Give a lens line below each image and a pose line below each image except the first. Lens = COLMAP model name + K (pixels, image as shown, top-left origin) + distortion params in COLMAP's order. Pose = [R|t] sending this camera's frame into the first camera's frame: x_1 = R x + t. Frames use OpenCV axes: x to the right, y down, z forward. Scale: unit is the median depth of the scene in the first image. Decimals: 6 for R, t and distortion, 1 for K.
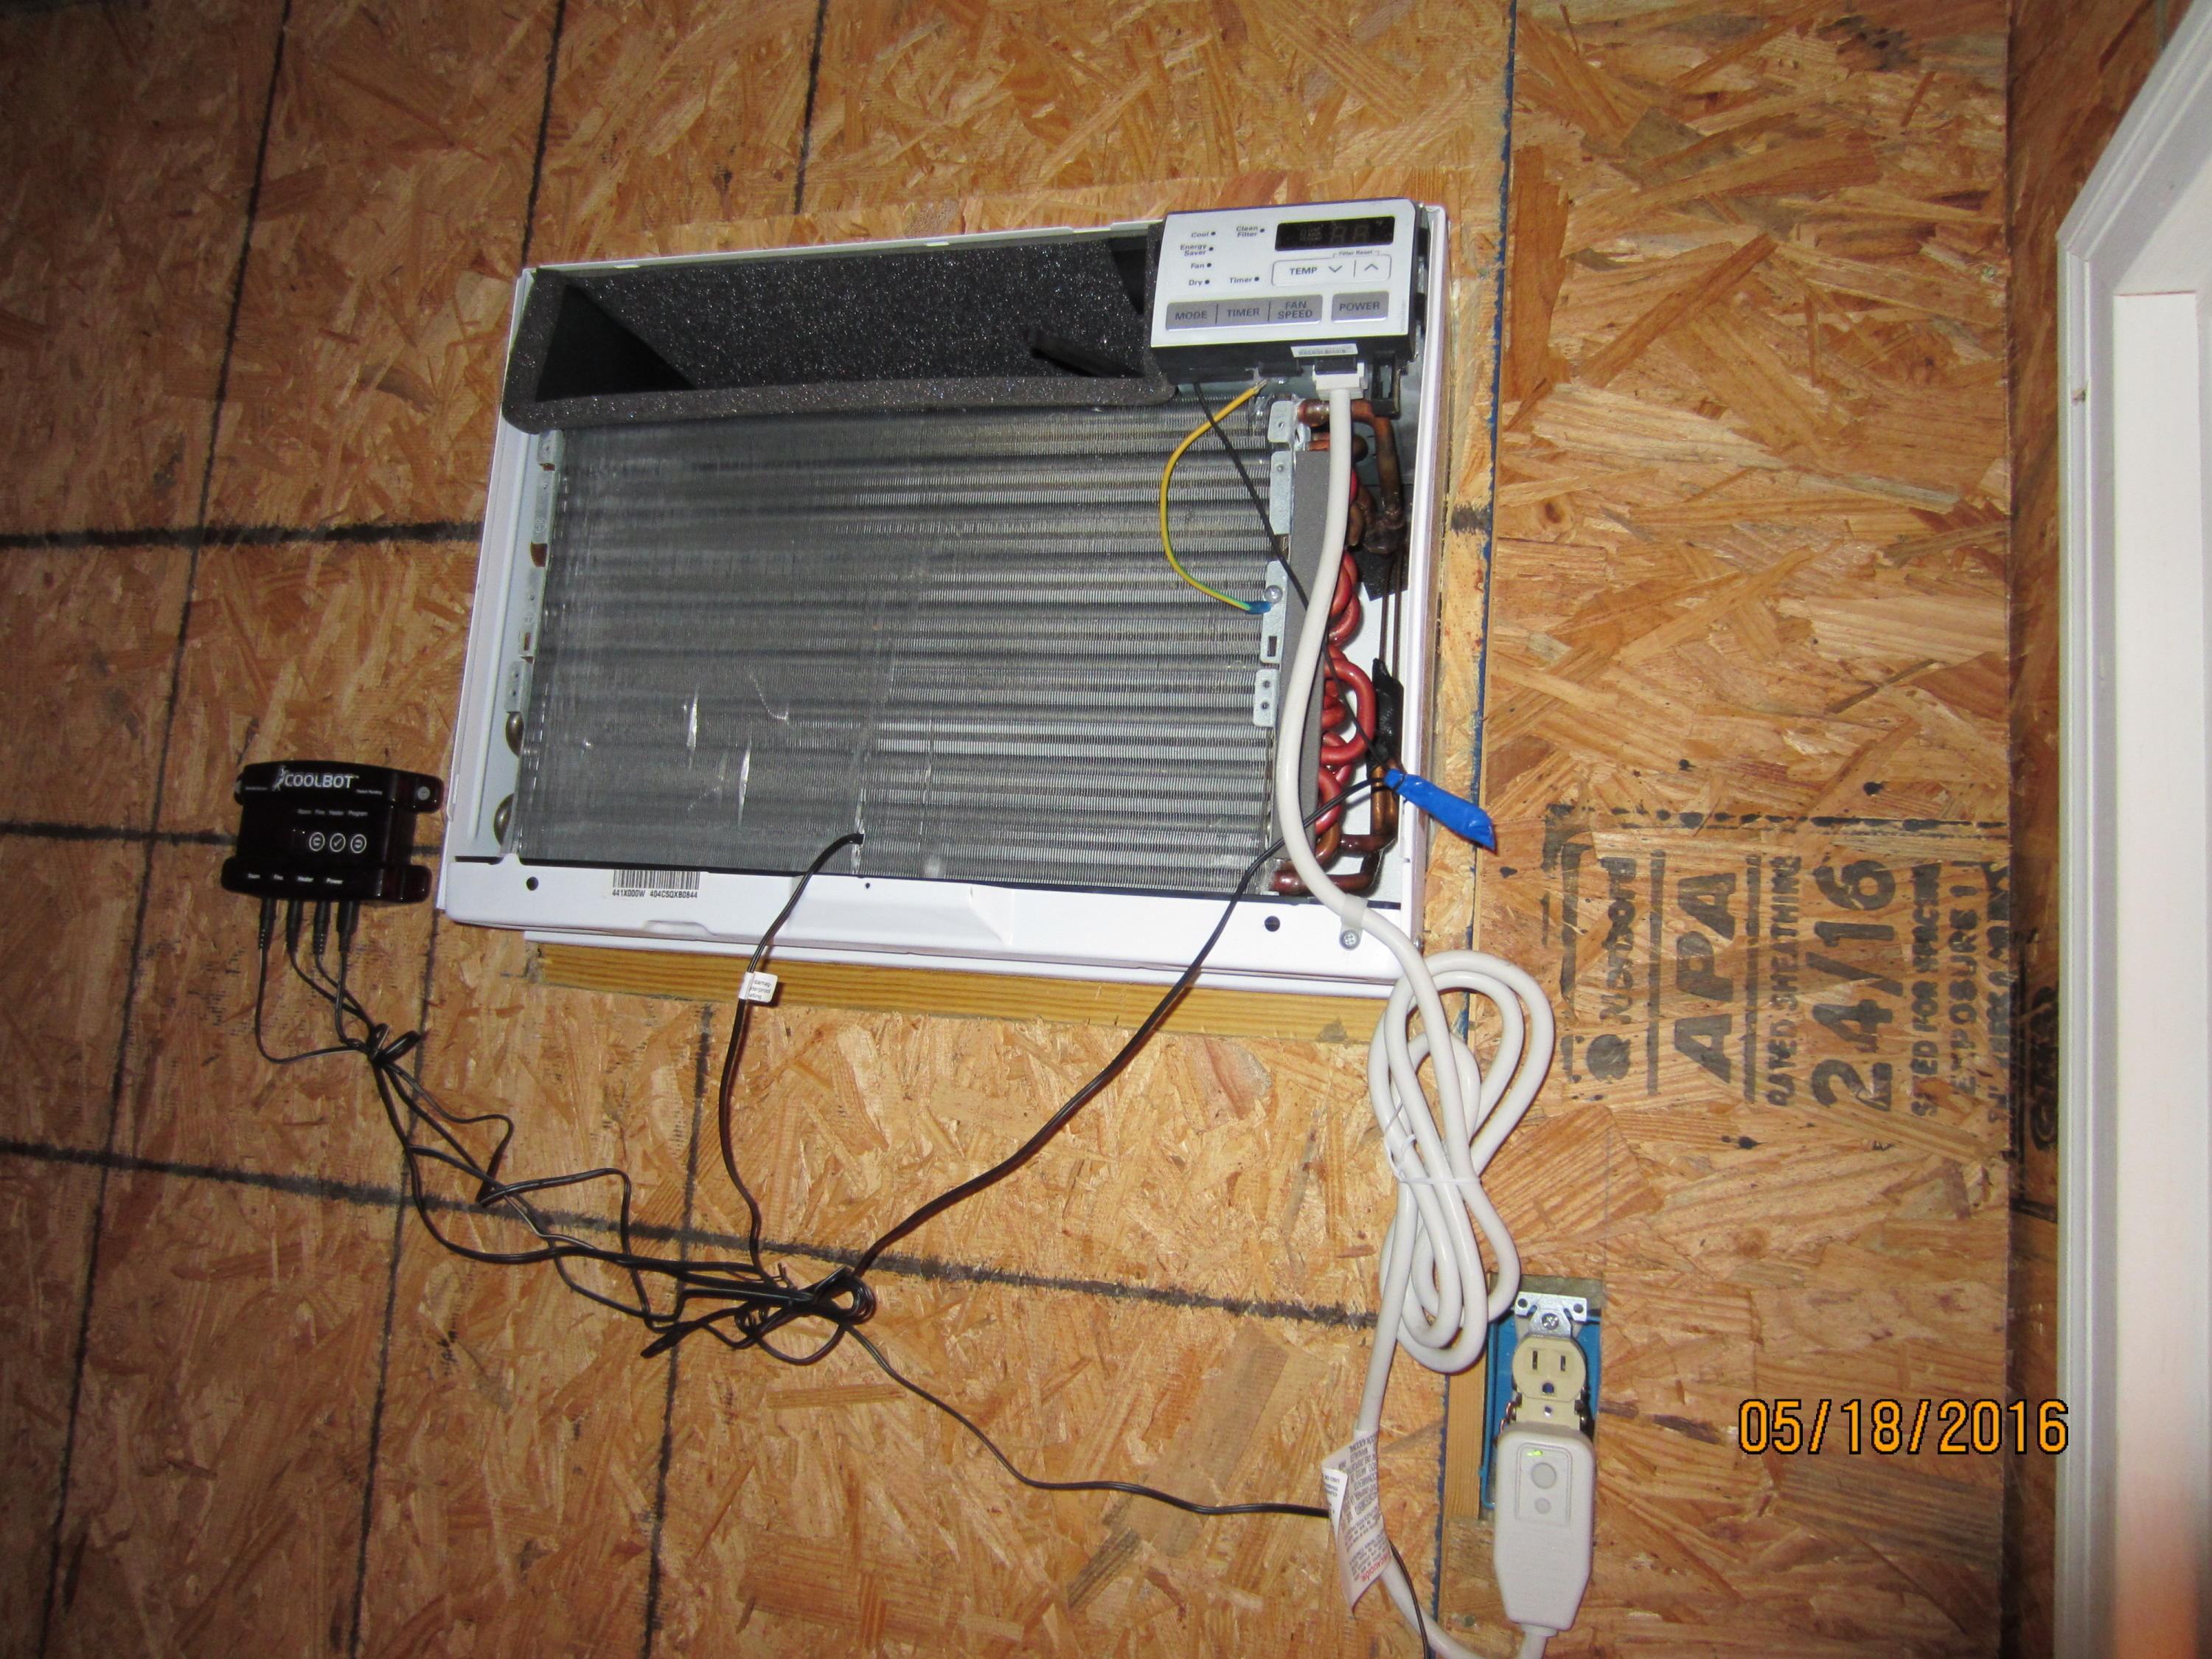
lens RADIAL K [[1558.0, 0, 1112.8], [0, 1558.0, 830.8], [0, 0, 1]] dist [-0.038674, 0.016765]
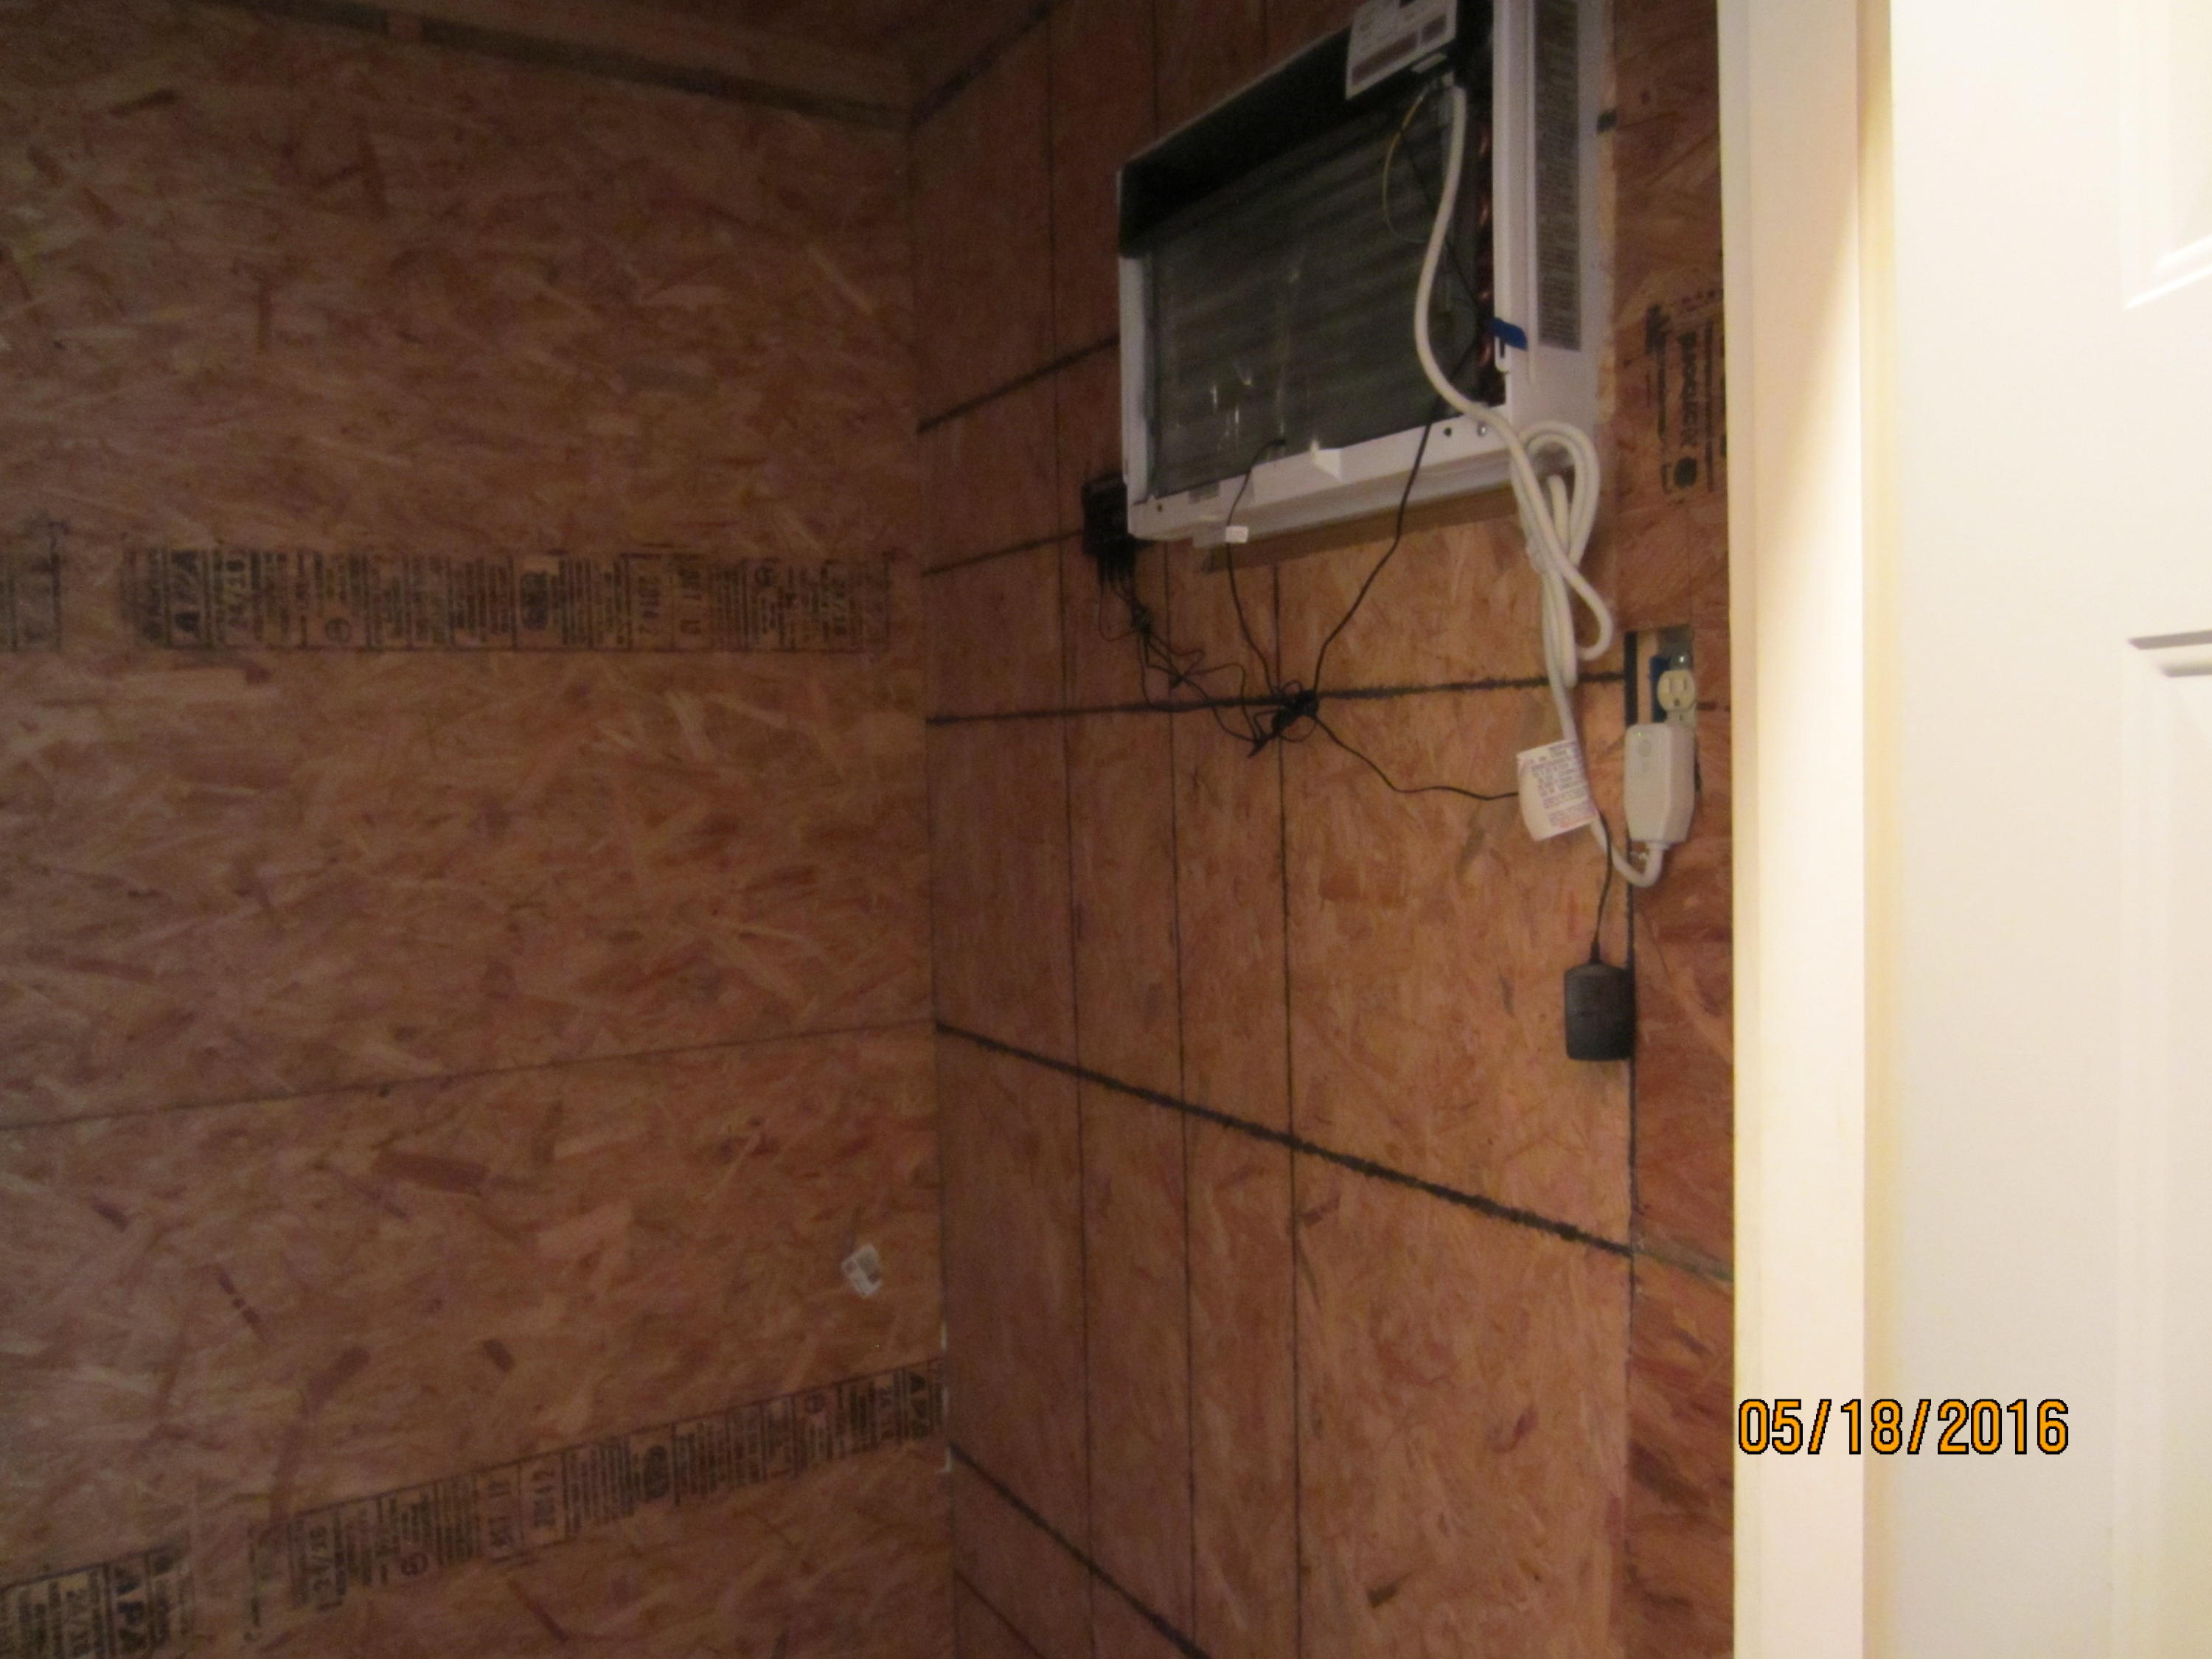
lens RADIAL K [[1558.0, 0, 1112.8], [0, 1558.0, 830.8], [0, 0, 1]] dist [-0.038674, 0.016765]
pose [[0.720830, -0.058089, -0.690673, 0.858605], [0.164184, 0.982431, 0.088726, 0.243047], [0.673385, -0.177354, 0.717703, -0.440446]]
